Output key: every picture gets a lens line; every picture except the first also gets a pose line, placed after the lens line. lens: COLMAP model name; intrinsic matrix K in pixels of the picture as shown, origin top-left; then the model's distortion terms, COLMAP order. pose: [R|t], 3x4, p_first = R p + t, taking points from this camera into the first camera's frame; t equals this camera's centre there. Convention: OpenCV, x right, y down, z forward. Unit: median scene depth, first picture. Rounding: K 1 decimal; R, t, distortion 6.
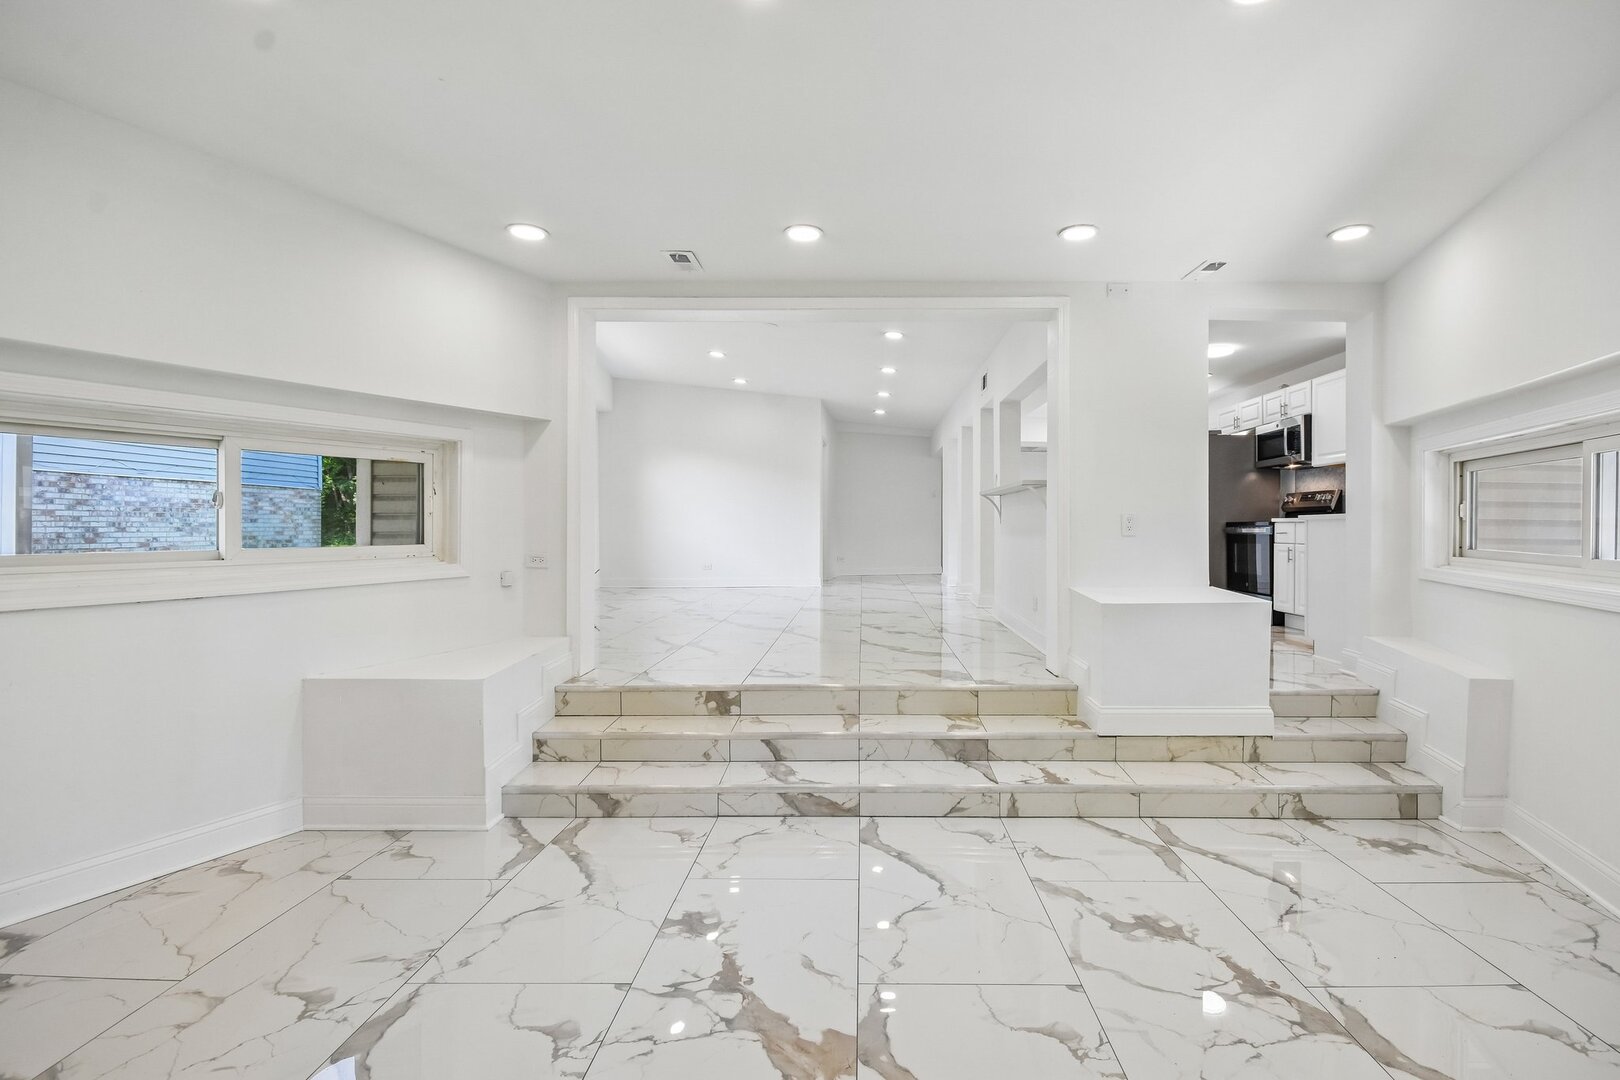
lens RADIAL K [[729.7, 0, 882.1], [0, 729.7, 532.4], [0, 0, 1]] dist [0.000231, -0.004594]
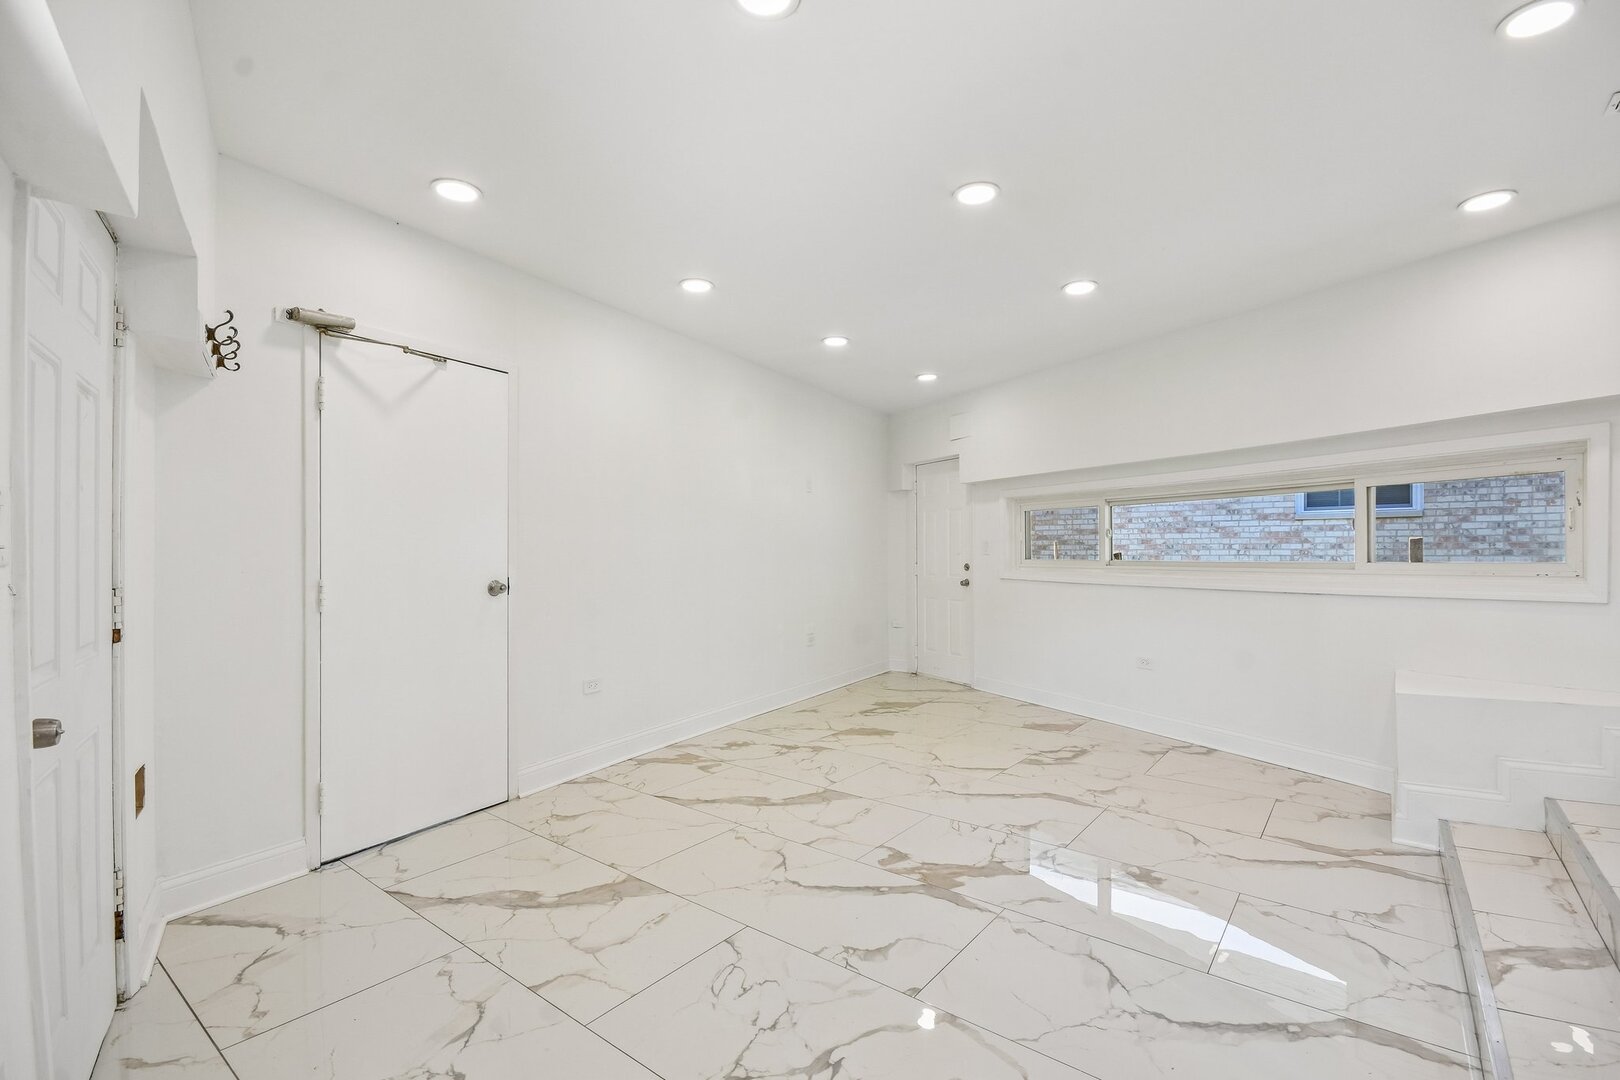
lens RADIAL K [[729.7, 0, 804.4], [0, 729.7, 544.7], [0, 0, 1]] dist [0.000231, -0.004594]
pose [[-0.625656, -0.011159, -0.780019, 0.686051], [-0.009505, 0.999933, -0.006682, 0.009945], [0.780041, 0.003233, -0.625720, 0.899777]]
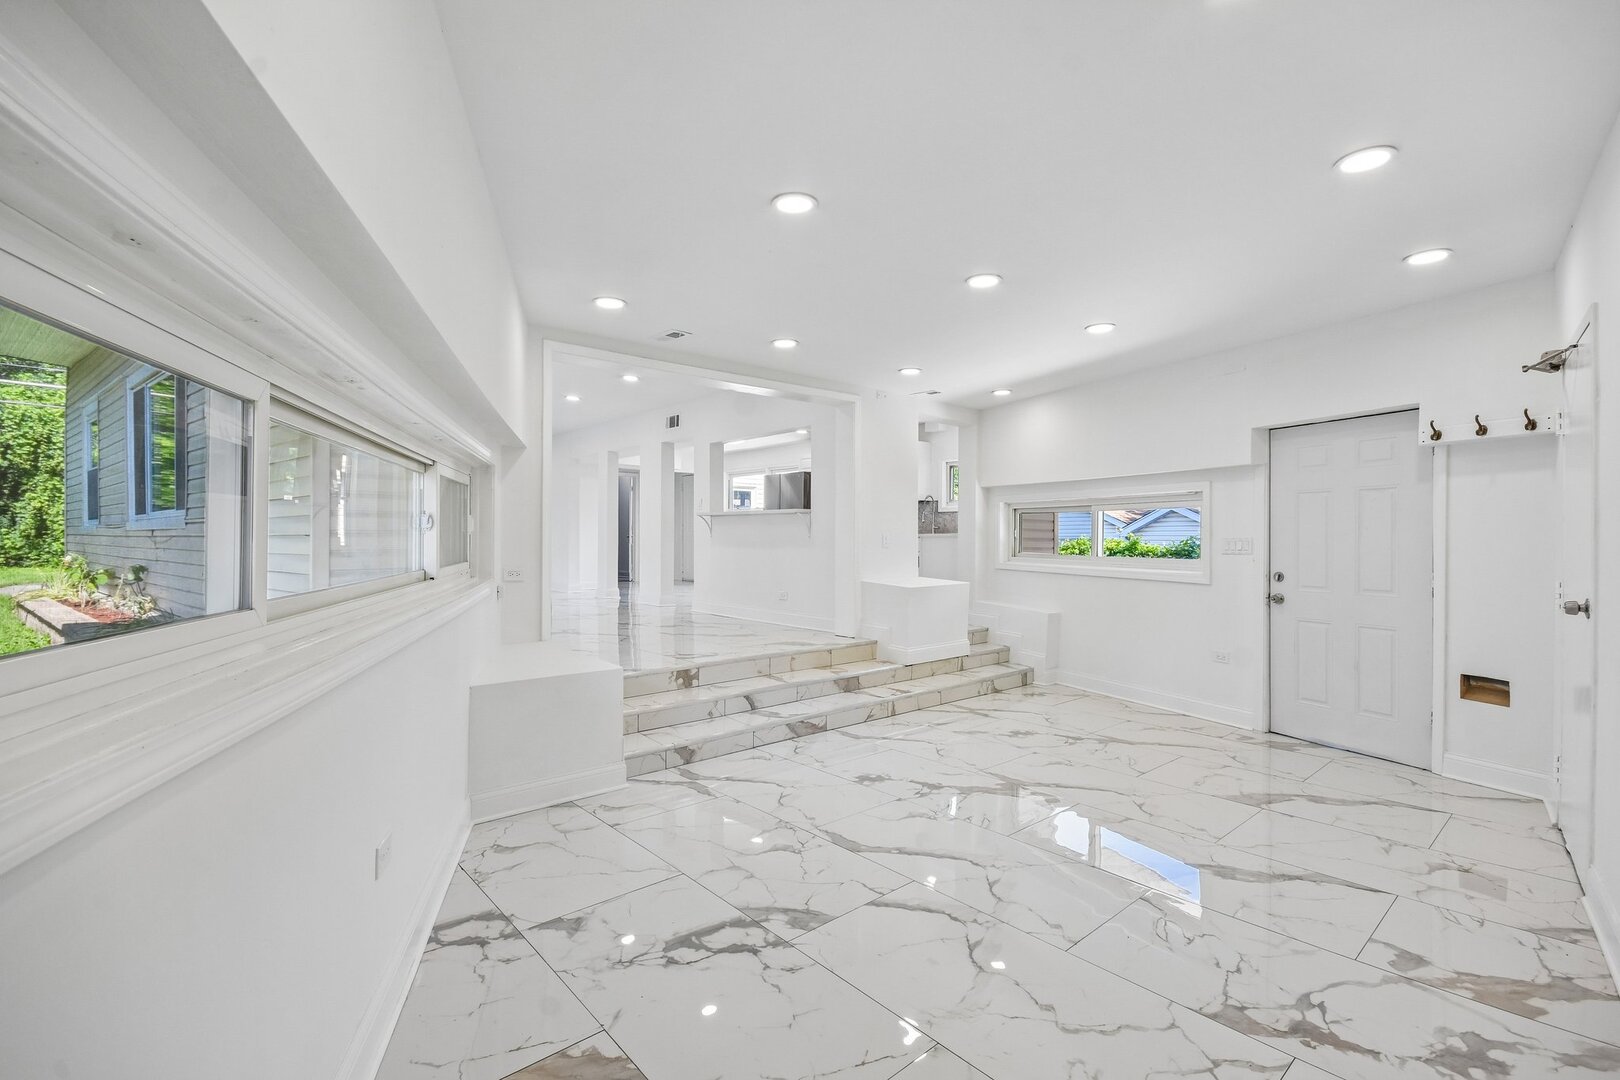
lens RADIAL K [[729.7, 0, 798.6], [0, 729.7, 534.9], [0, 0, 1]] dist [0.000231, -0.004594]
pose [[0.761940, 0.001018, 0.647647, -1.018585], [0.004774, 0.999963, -0.007189, -0.012906], [-0.647630, 0.008570, 0.761907, -0.132505]]
